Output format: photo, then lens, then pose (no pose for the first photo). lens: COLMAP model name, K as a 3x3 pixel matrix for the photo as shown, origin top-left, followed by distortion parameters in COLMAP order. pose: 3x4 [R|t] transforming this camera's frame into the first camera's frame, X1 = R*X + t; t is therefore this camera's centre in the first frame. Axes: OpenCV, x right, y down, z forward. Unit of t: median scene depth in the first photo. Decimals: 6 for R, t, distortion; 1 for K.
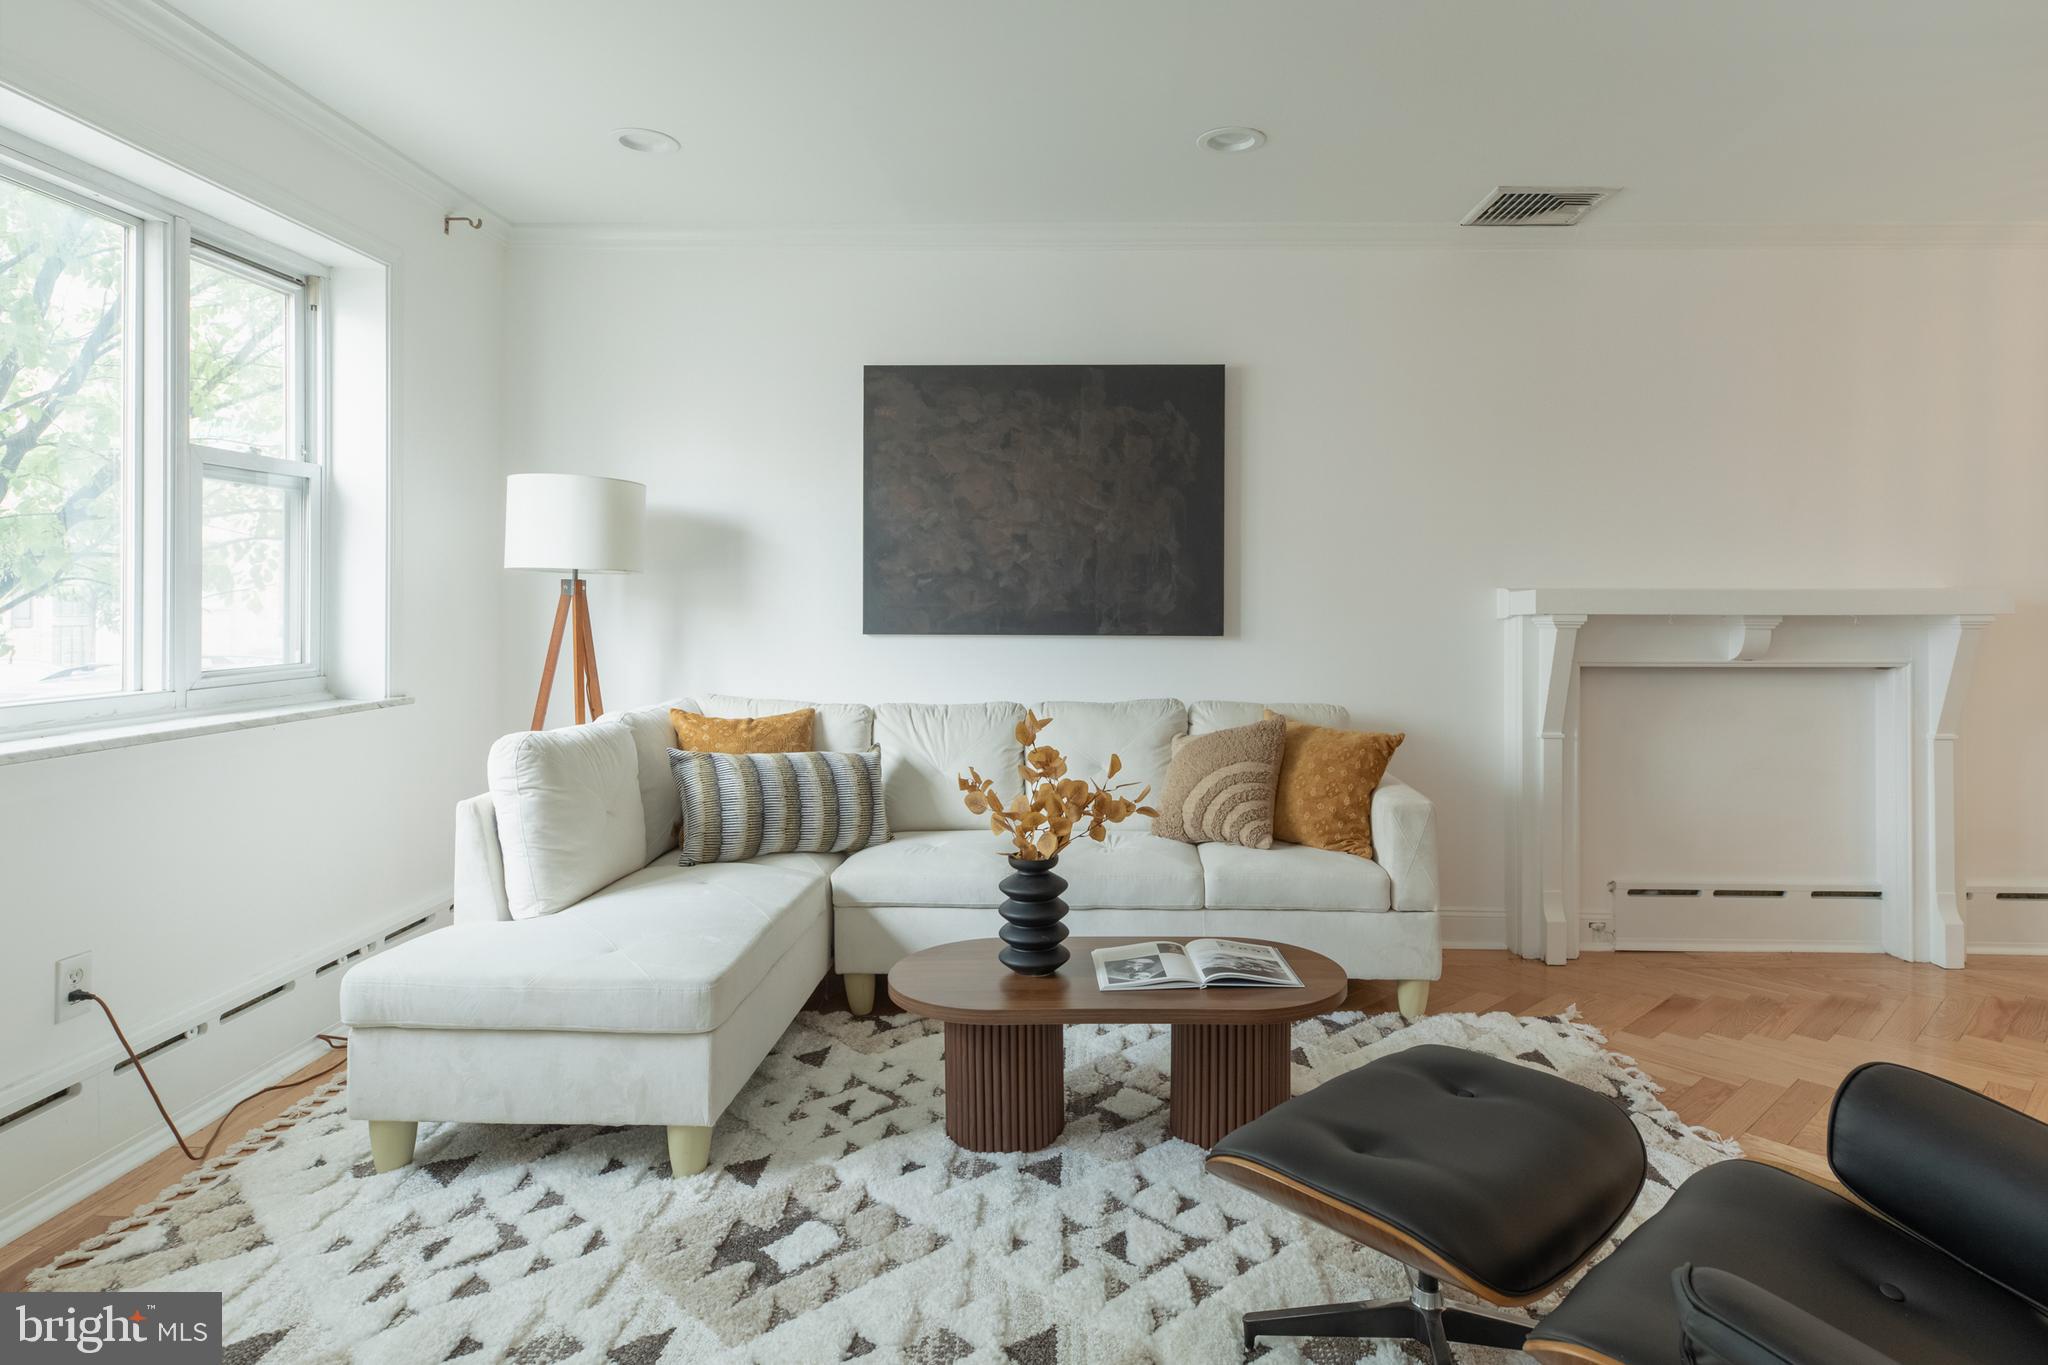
lens RADIAL K [[1142.4, 0, 1052.8], [0, 1142.4, 600.3], [0, 0, 1]] dist [-0.001322, 0.000269]
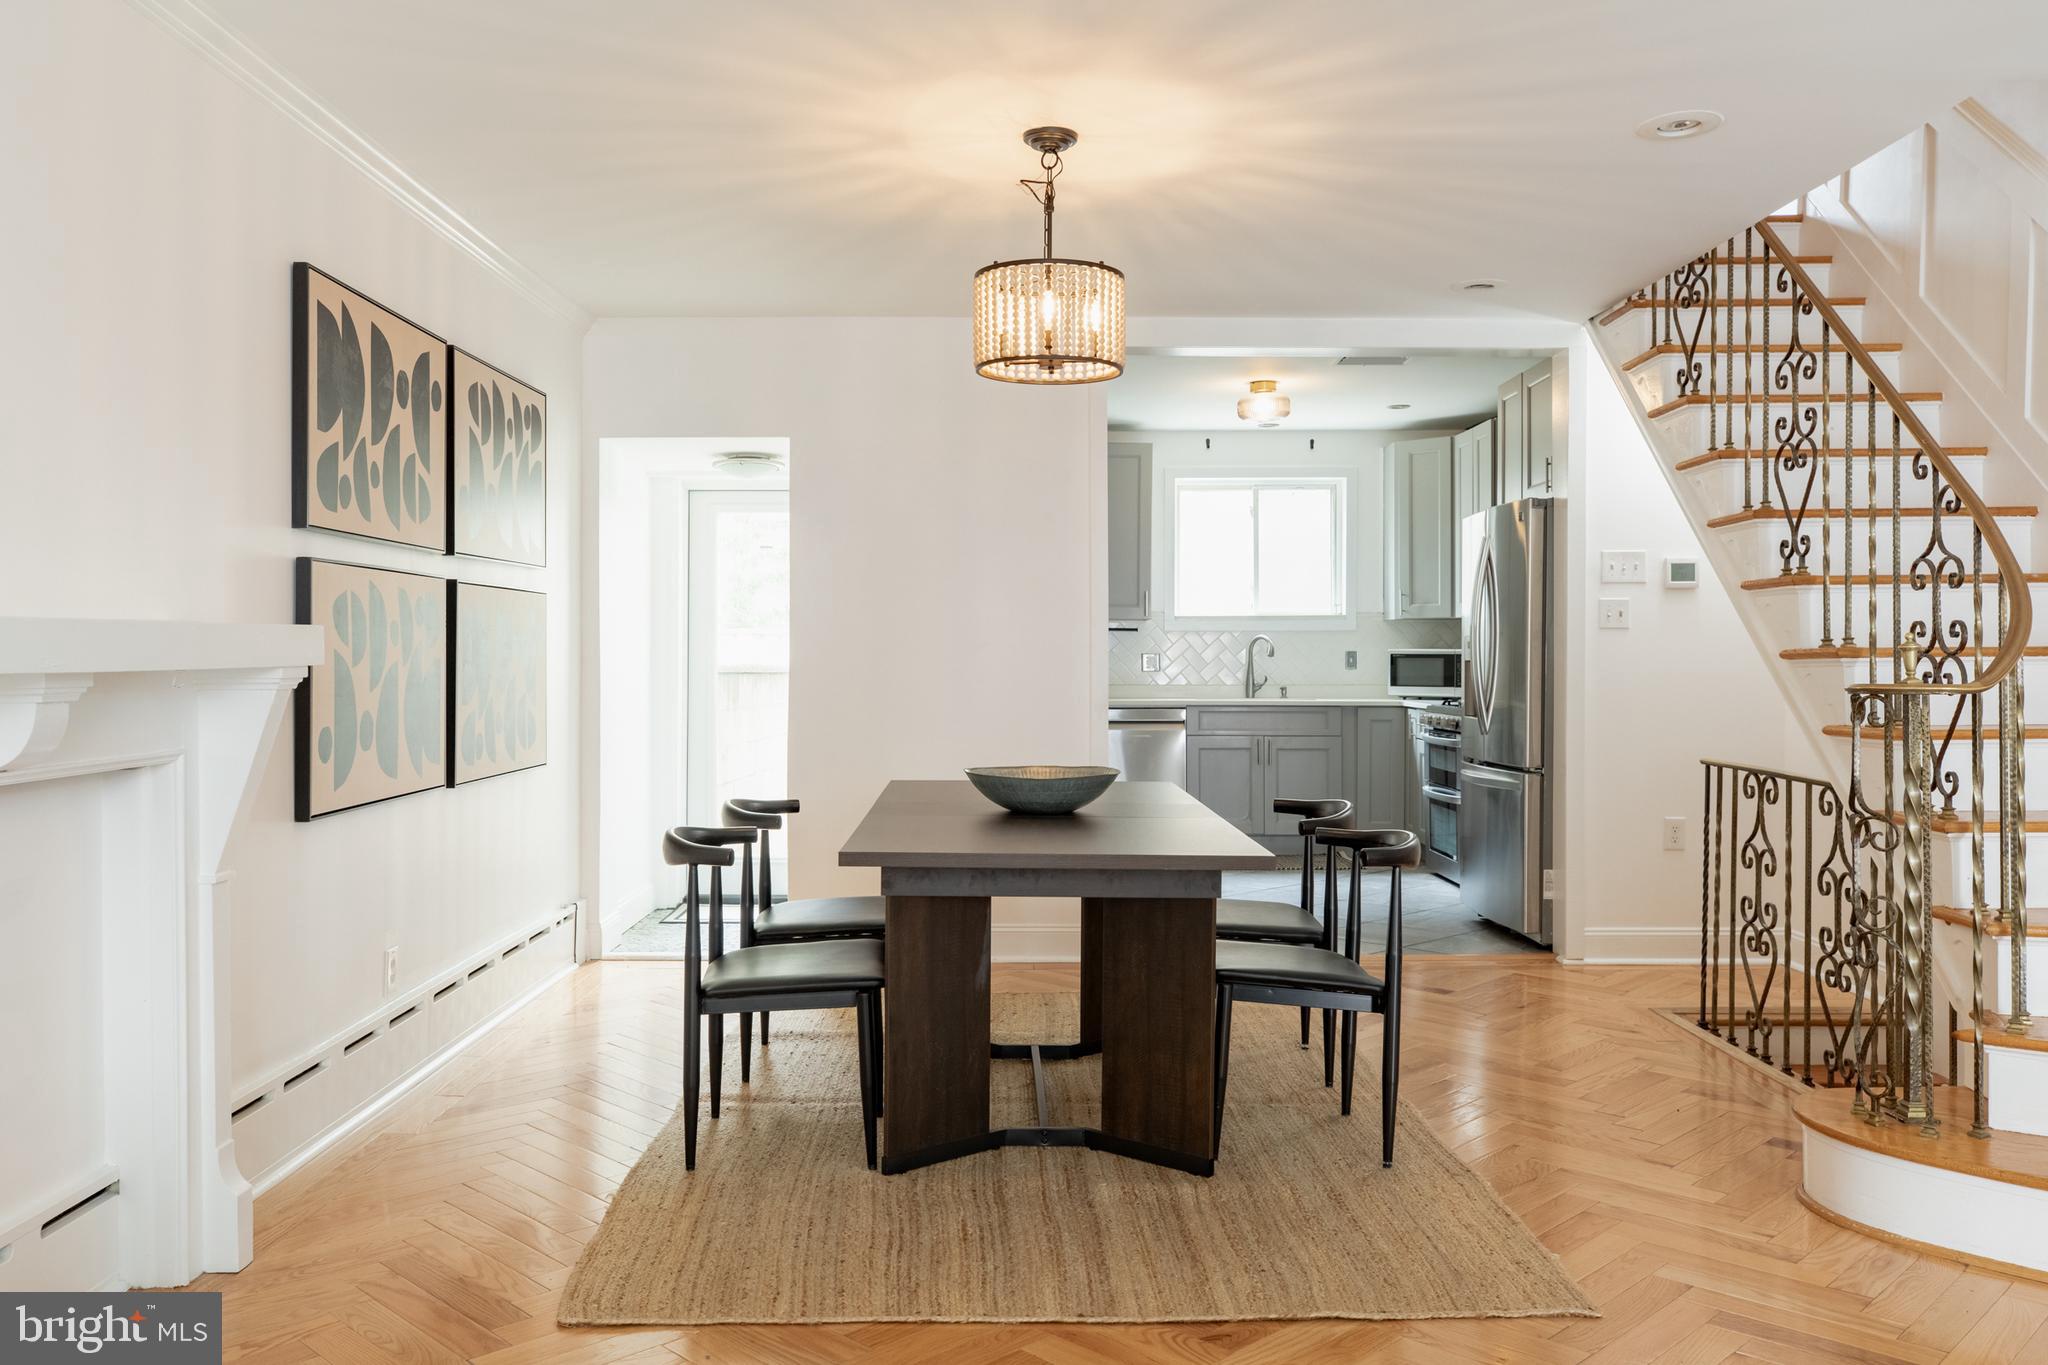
lens RADIAL K [[1614.6, 0, 1018.1], [0, 1614.6, 668.3], [0, 0, 1]] dist [-0.006970, -0.000561]
pose [[-0.025315, -0.013195, 0.999592, -0.053439], [-0.003272, 0.999909, 0.013117, 0.001627], [-0.999674, -0.002939, -0.025356, 0.672871]]
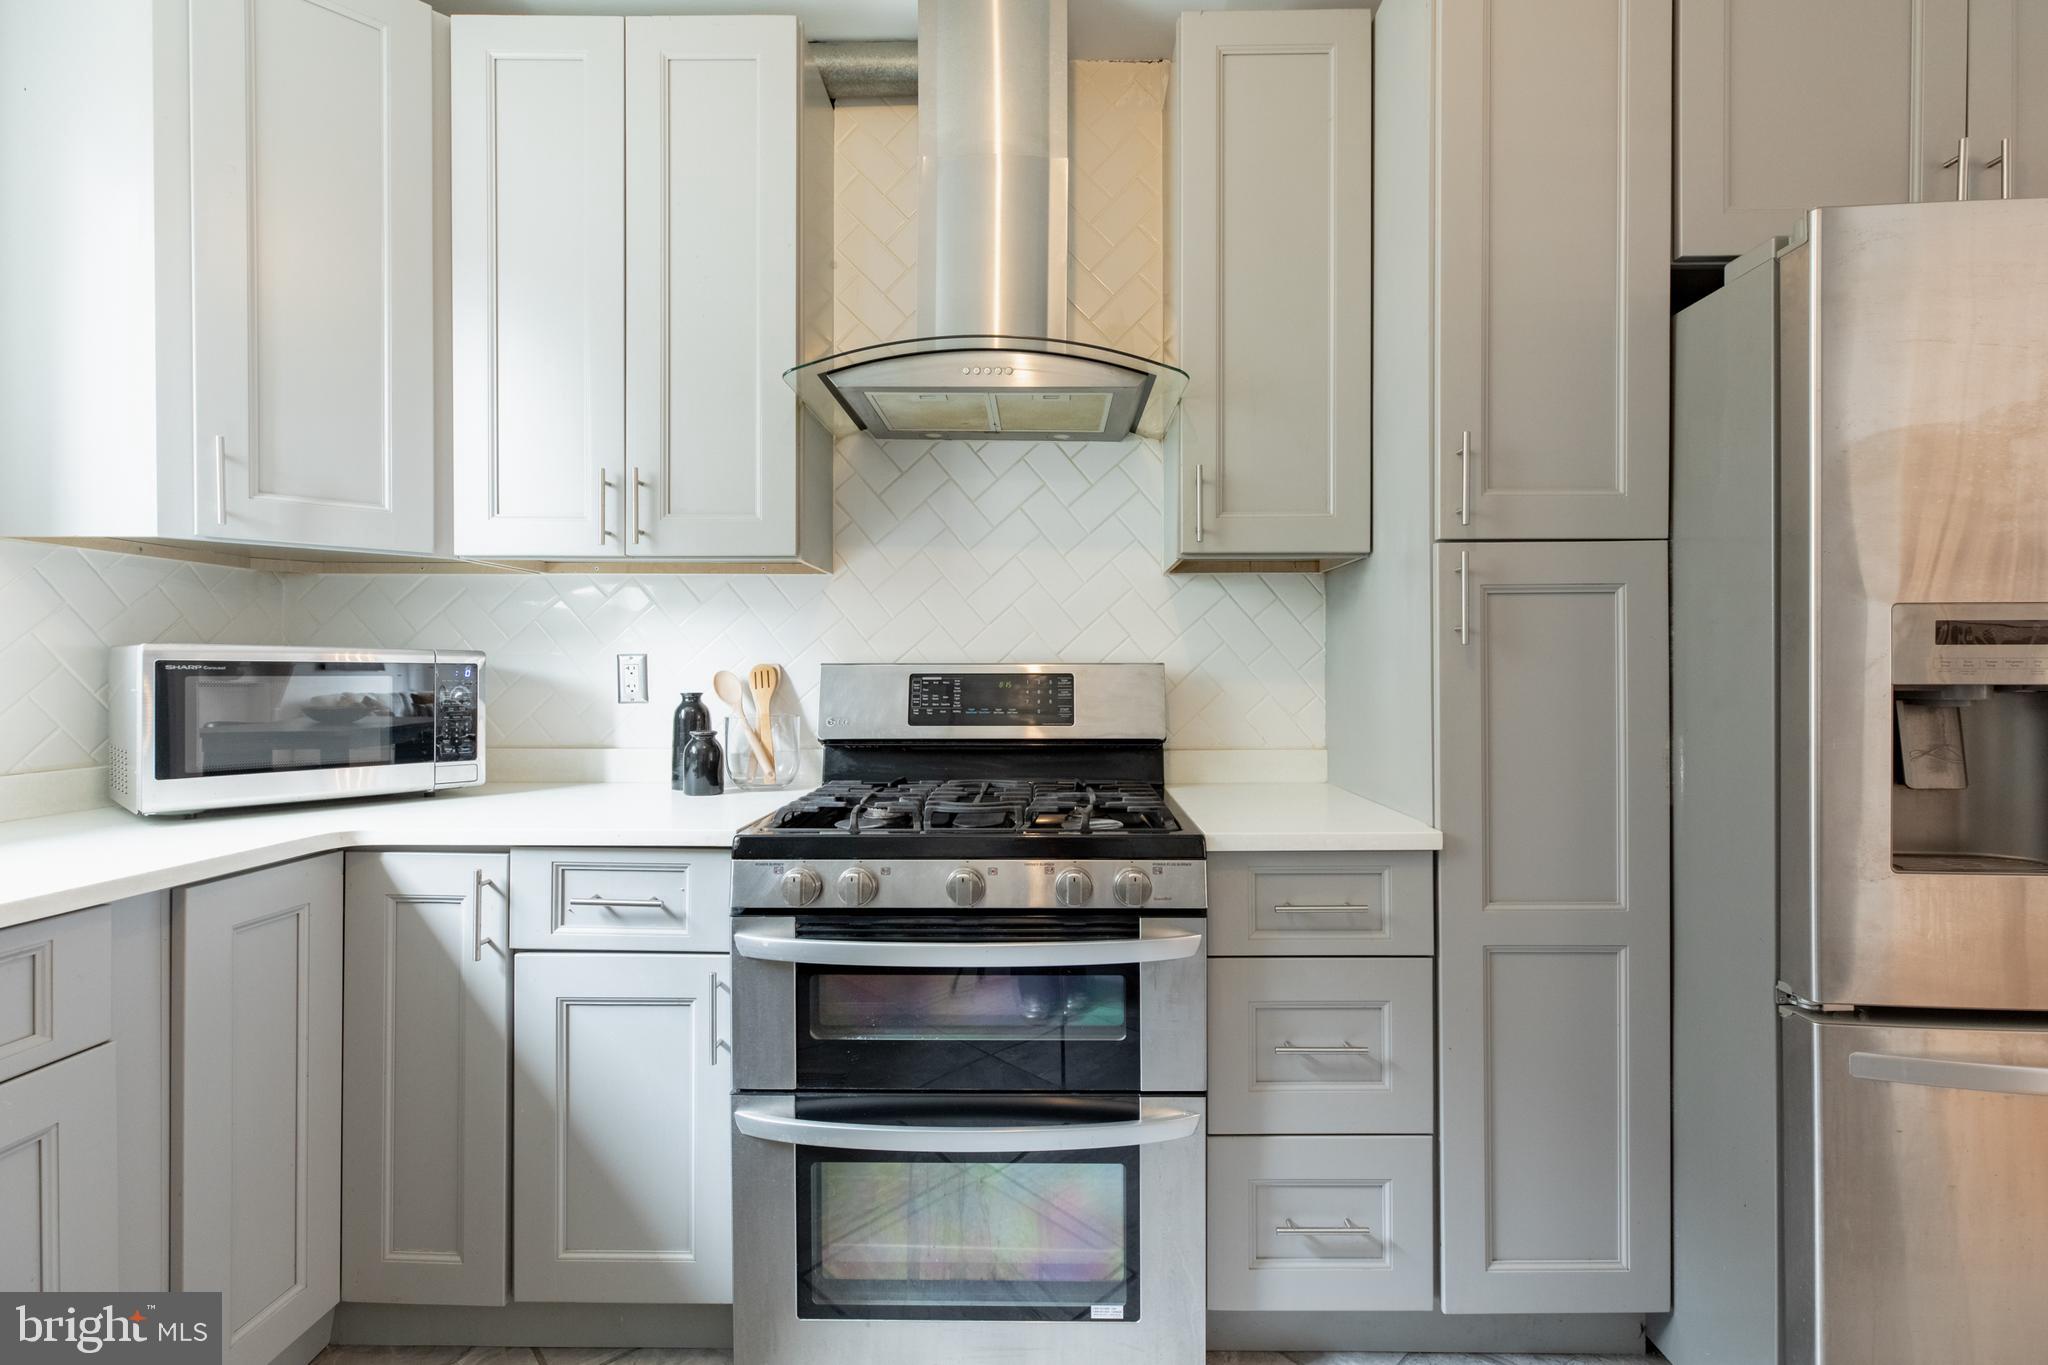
lens RADIAL K [[931.5, 0, 1020.3], [0, 931.5, 678.3], [0, 0, 1]] dist [-0.001218, 0.000398]
pose [[-0.999918, -0.005871, -0.011342, 2.361004], [-0.005957, 0.999954, 0.007542, 0.013656], [0.011297, 0.007609, -0.999907, 0.397058]]
